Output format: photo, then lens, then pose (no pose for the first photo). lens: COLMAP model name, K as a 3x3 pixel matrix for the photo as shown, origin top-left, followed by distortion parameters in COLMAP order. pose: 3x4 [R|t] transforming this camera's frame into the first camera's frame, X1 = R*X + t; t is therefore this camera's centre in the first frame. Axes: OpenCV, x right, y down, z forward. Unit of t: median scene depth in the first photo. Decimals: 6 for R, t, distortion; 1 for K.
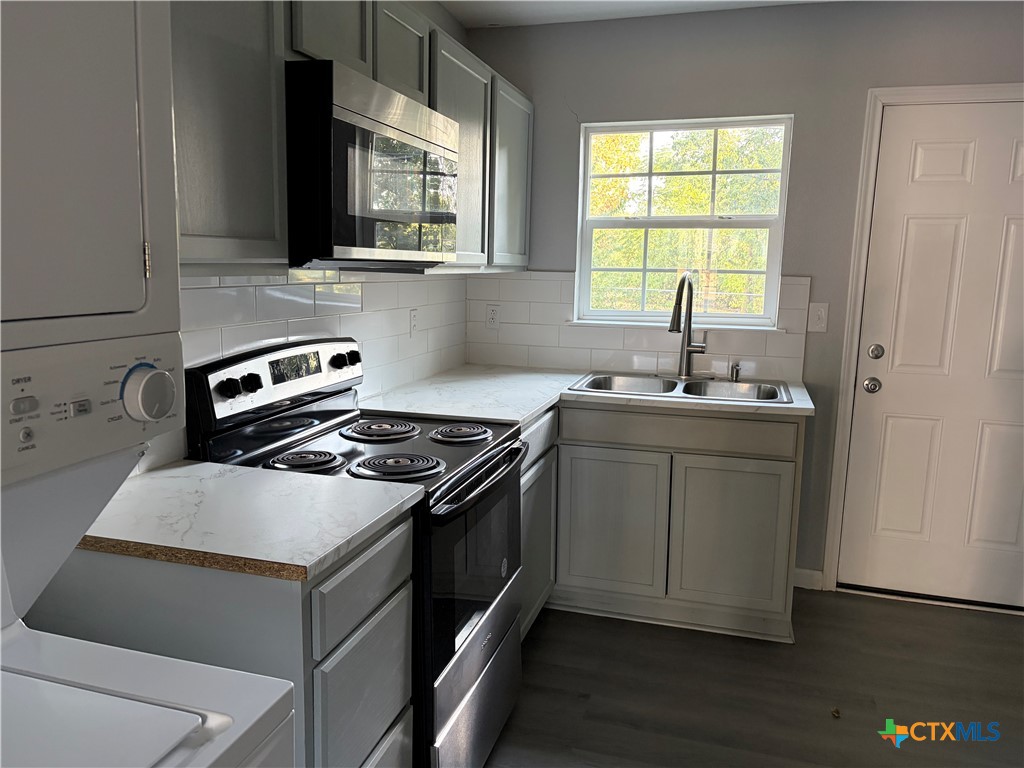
lens RADIAL K [[778.9, 0, 507.9], [0, 778.9, 385.1], [0, 0, 1]] dist [0.053409, -0.051331]
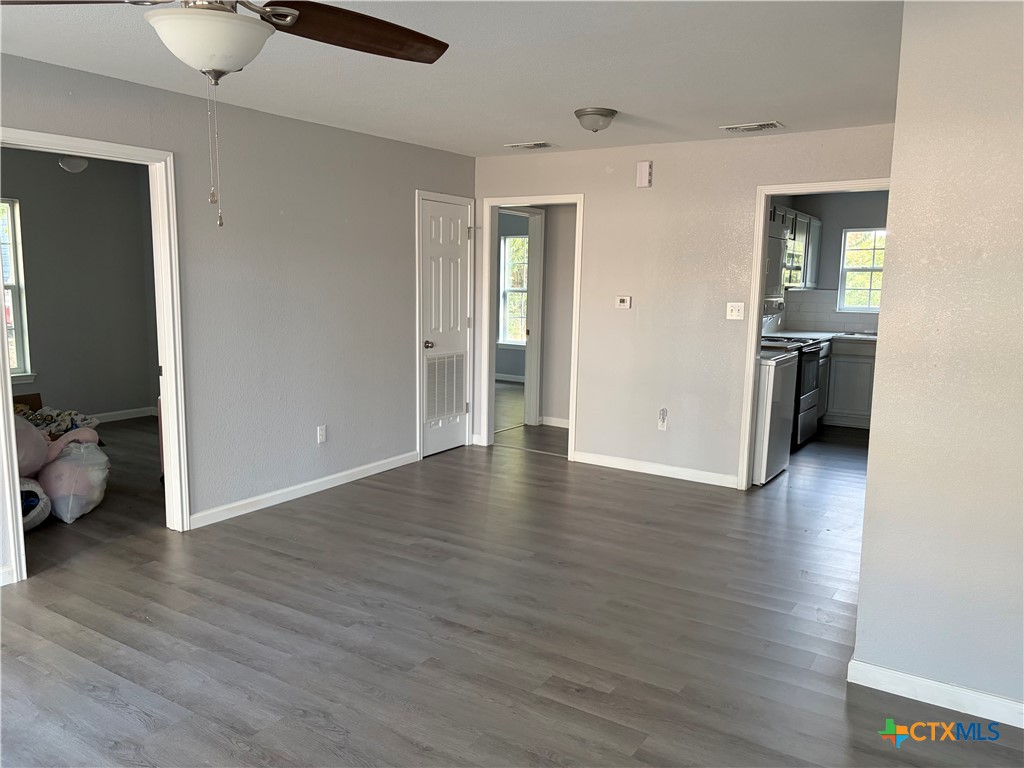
lens RADIAL K [[778.9, 0, 512.2], [0, 778.9, 381.3], [0, 0, 1]] dist [0.053409, -0.051331]
pose [[0.962945, 0.034389, -0.267498, -0.250016], [-0.042829, 0.998750, -0.025778, 0.269013], [0.266277, 0.036280, 0.963214, -1.771503]]
